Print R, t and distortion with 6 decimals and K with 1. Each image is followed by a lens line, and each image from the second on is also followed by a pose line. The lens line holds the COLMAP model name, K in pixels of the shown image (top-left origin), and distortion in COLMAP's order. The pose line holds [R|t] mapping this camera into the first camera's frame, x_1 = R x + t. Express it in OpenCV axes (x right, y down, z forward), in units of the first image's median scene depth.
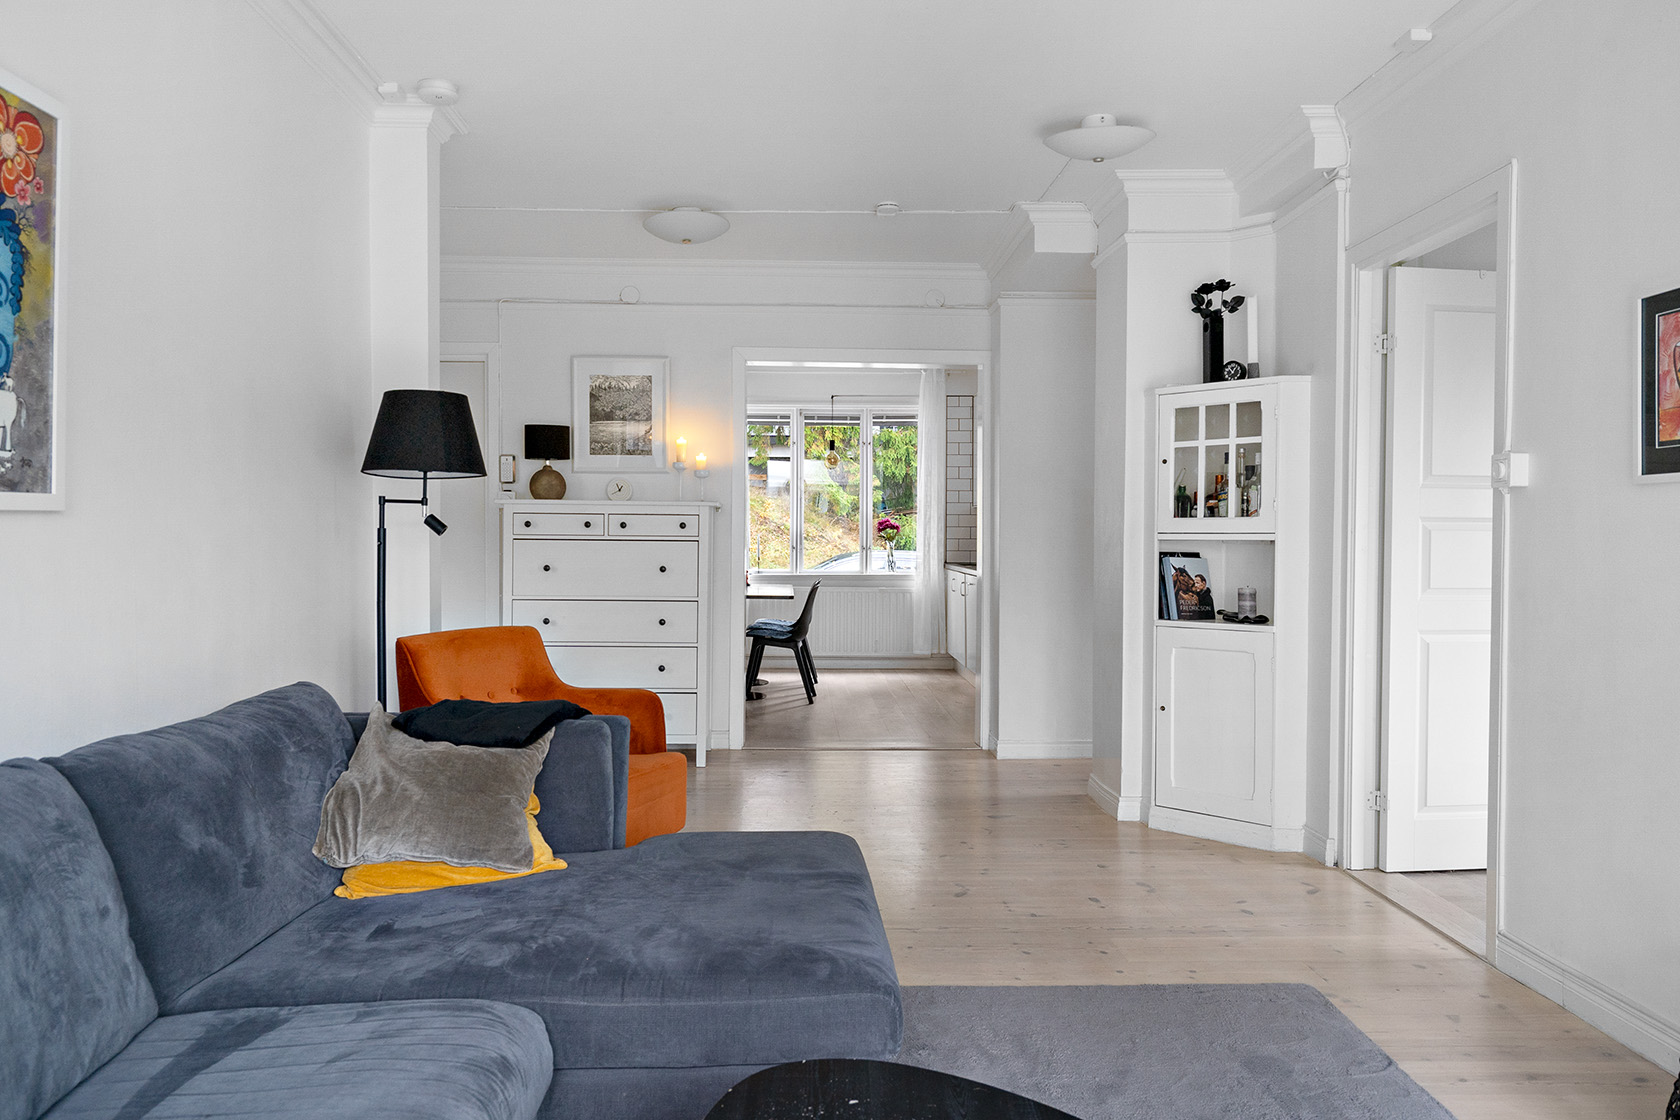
lens RADIAL K [[1219.4, 0, 843.4], [0, 1219.4, 557.5], [0, 0, 1]] dist [0.000916, 0.000407]
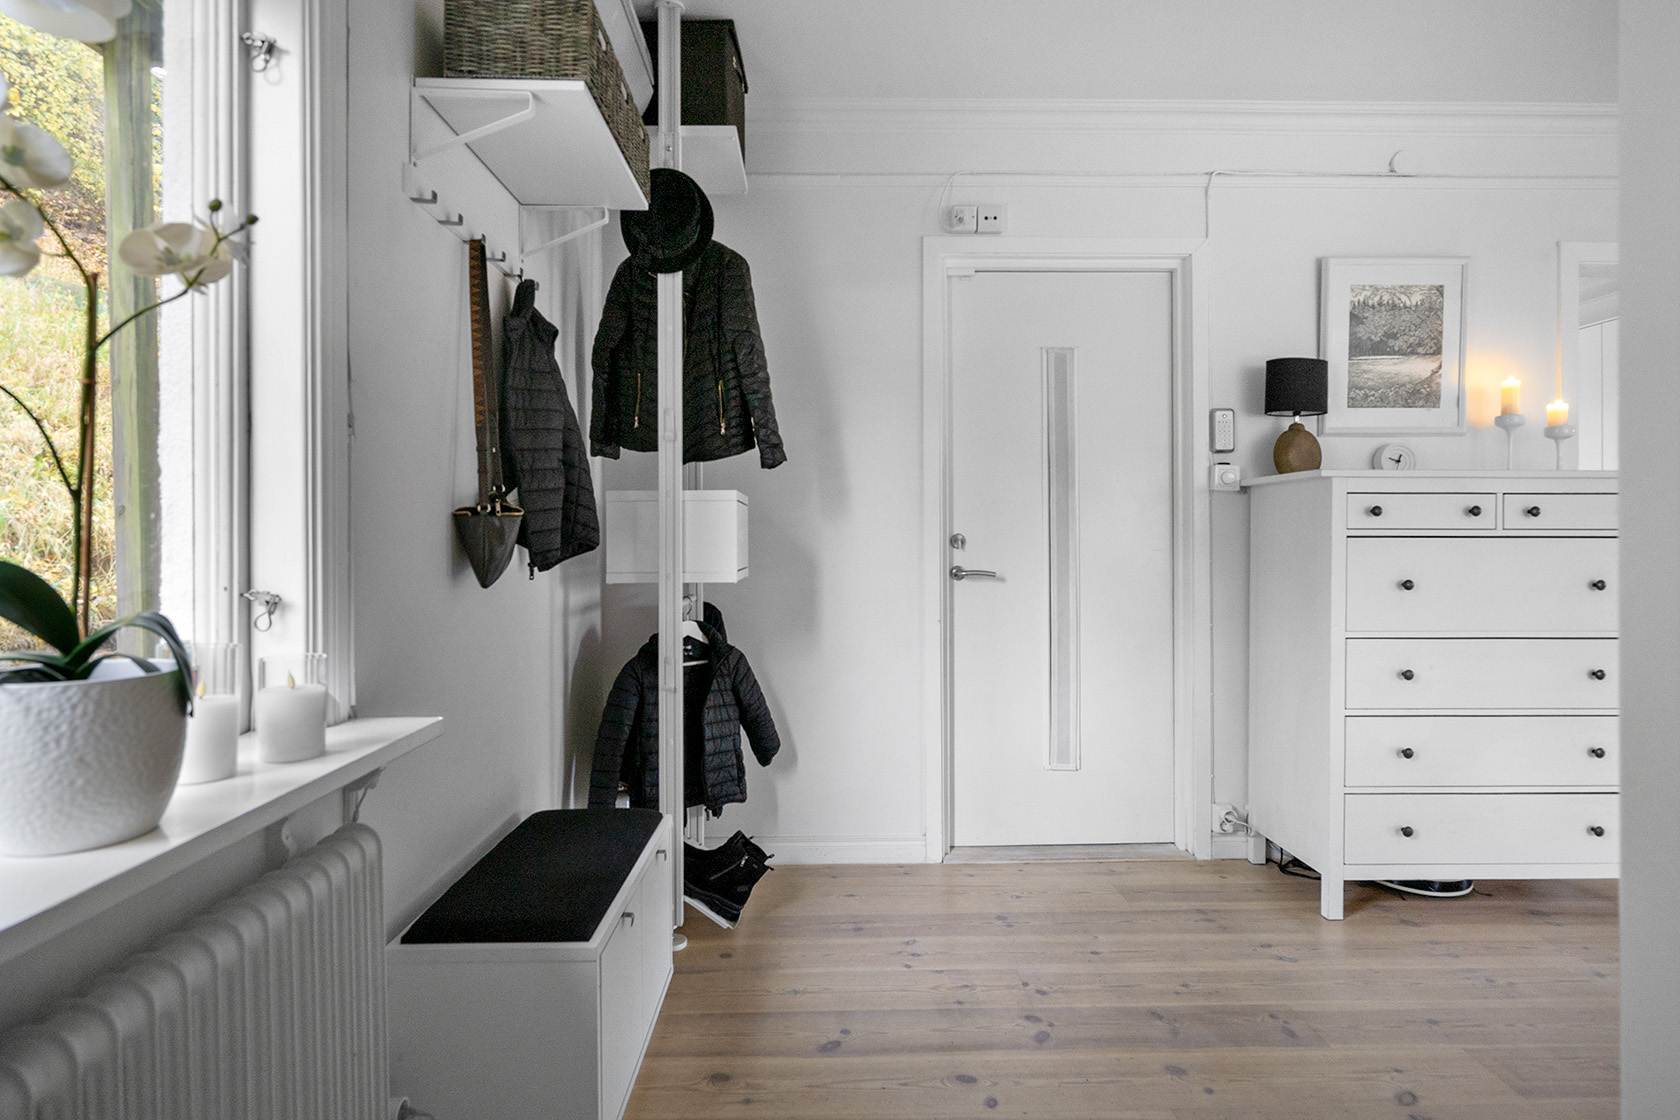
lens RADIAL K [[861.9, 0, 838.3], [0, 861.9, 550.5], [0, 0, 1]] dist [0.000228, -0.000222]
pose [[0.999945, -0.009973, -0.003264, -0.483201], [0.009990, 0.999937, 0.005052, -0.011975], [0.003213, -0.005084, 0.999982, 0.534097]]
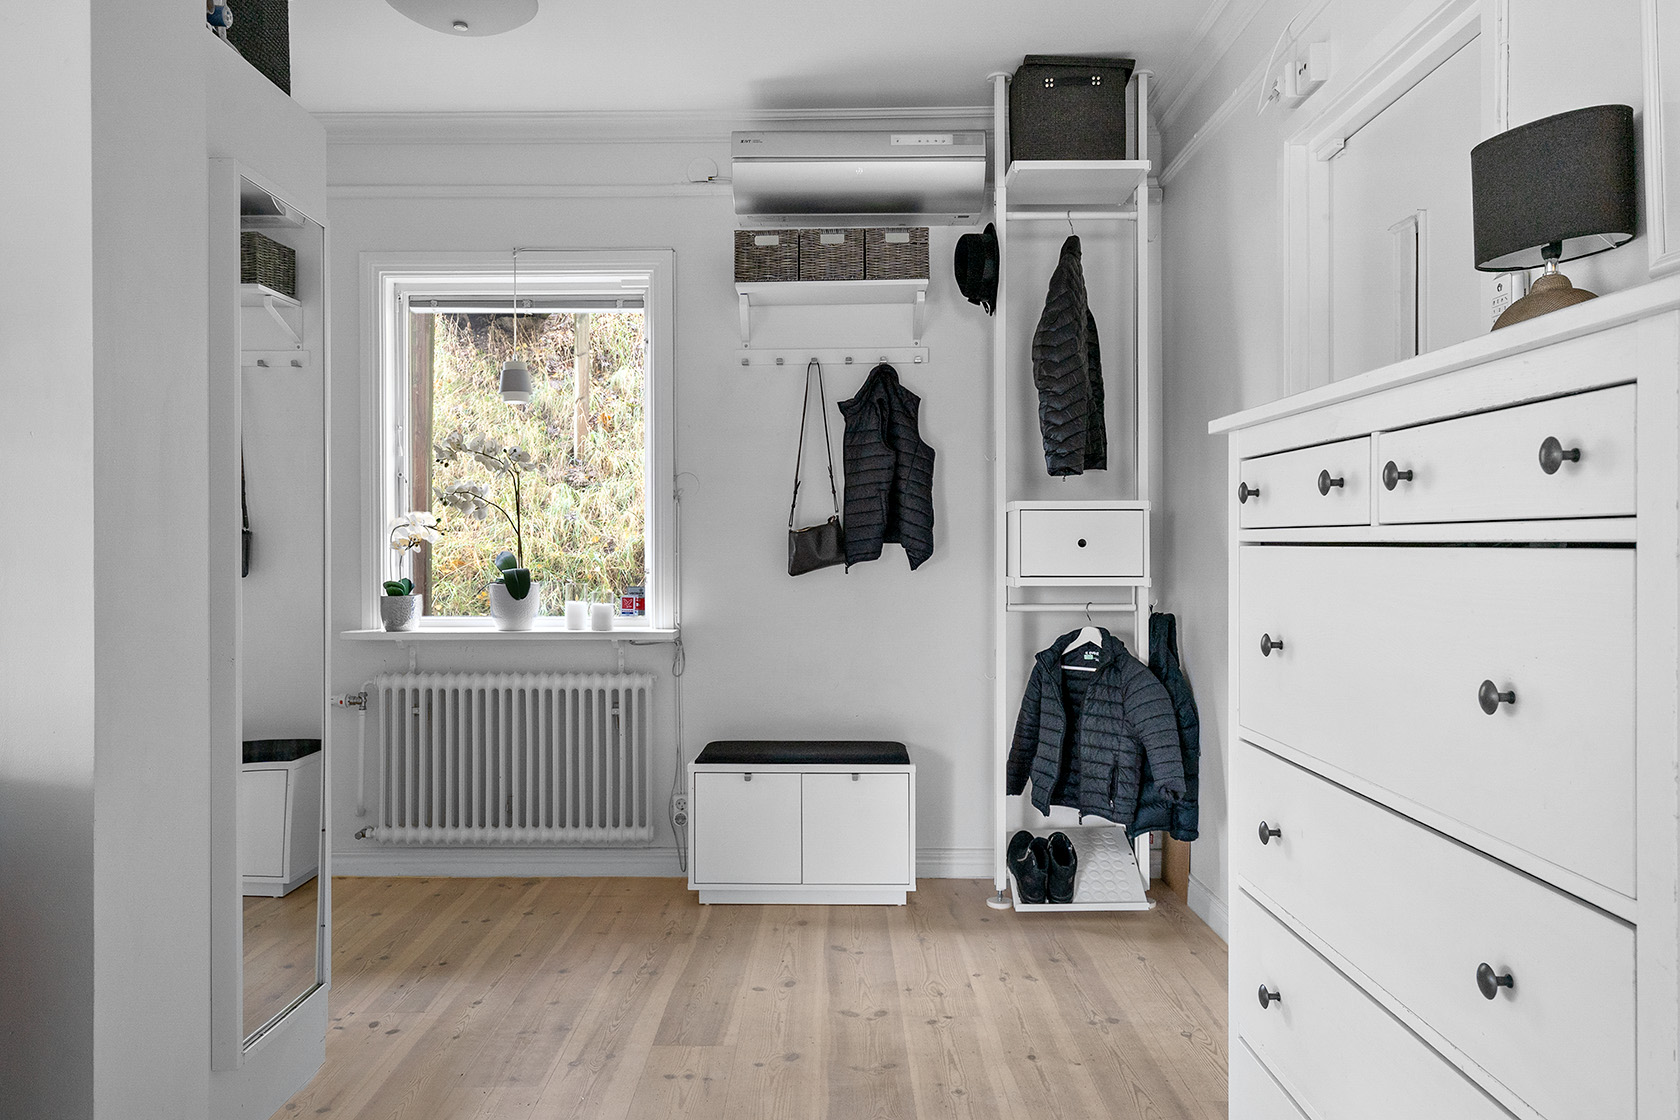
lens RADIAL K [[1219.4, 0, 838.3], [0, 1219.4, 557.5], [0, 0, 1]] dist [0.000916, 0.000407]
pose [[-0.017519, 0.003612, -0.999840, 0.028473], [-0.000474, 0.999993, 0.003621, -0.012010], [0.999846, 0.000537, -0.017517, 0.831214]]
